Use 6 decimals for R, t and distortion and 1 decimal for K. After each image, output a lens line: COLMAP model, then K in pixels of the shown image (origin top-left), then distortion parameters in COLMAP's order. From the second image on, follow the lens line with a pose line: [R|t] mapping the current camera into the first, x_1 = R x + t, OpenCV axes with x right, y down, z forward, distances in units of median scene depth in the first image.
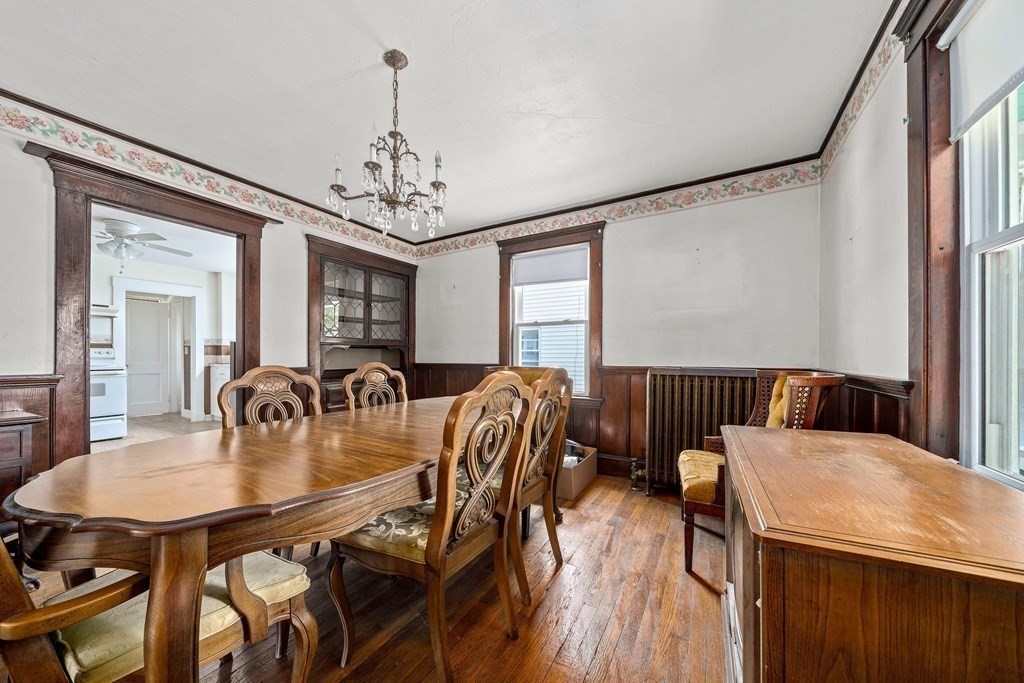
lens RADIAL K [[362.8, 0, 507.5], [0, 362.8, 353.6], [0, 0, 1]] dist [-0.000610, -0.000068]
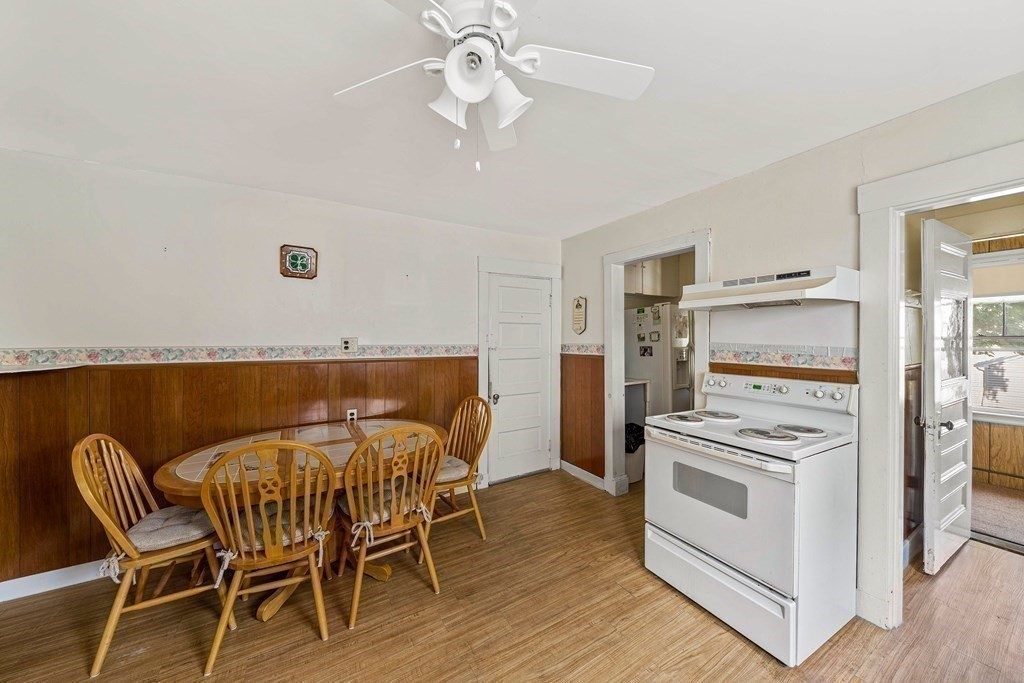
lens RADIAL K [[355.9, 0, 514.2], [0, 355.9, 344.0], [0, 0, 1]] dist [-0.000944, -0.000071]
pose [[-0.493818, 0.011331, -0.869492, -0.518782], [0.001262, 0.999923, 0.012314, -0.050678], [0.869565, 0.004984, -0.493794, 0.742282]]
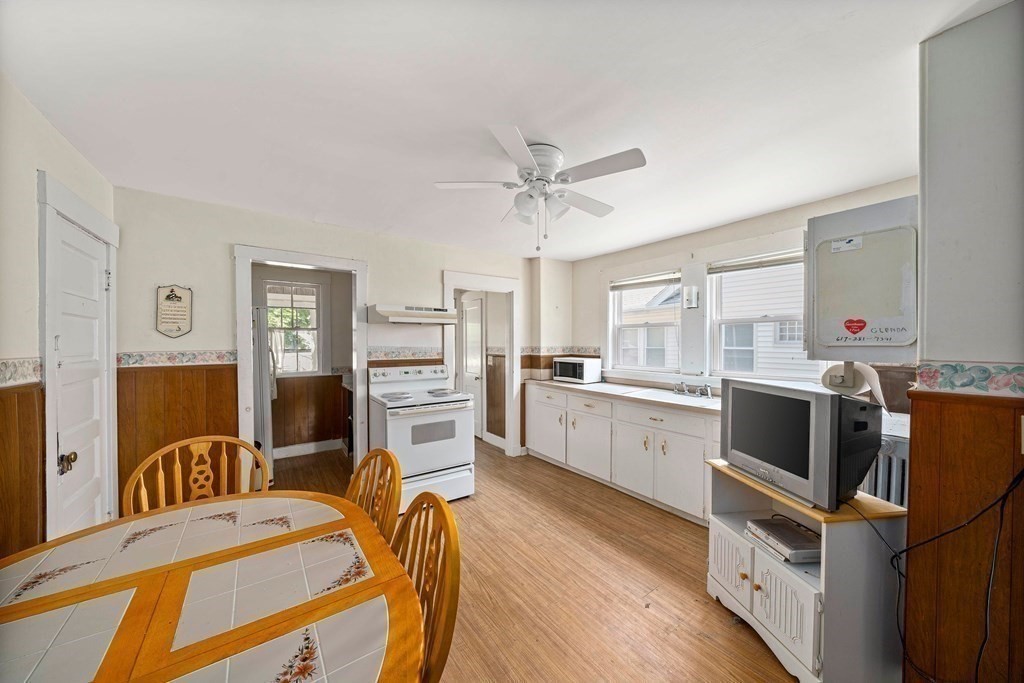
lens RADIAL K [[355.9, 0, 514.2], [0, 355.9, 344.0], [0, 0, 1]] dist [-0.000944, -0.000071]
pose [[0.917590, -0.004734, -0.397499, -0.554578], [0.006801, 0.999970, 0.003791, -0.050963], [0.397469, -0.006182, 0.917595, 0.315643]]
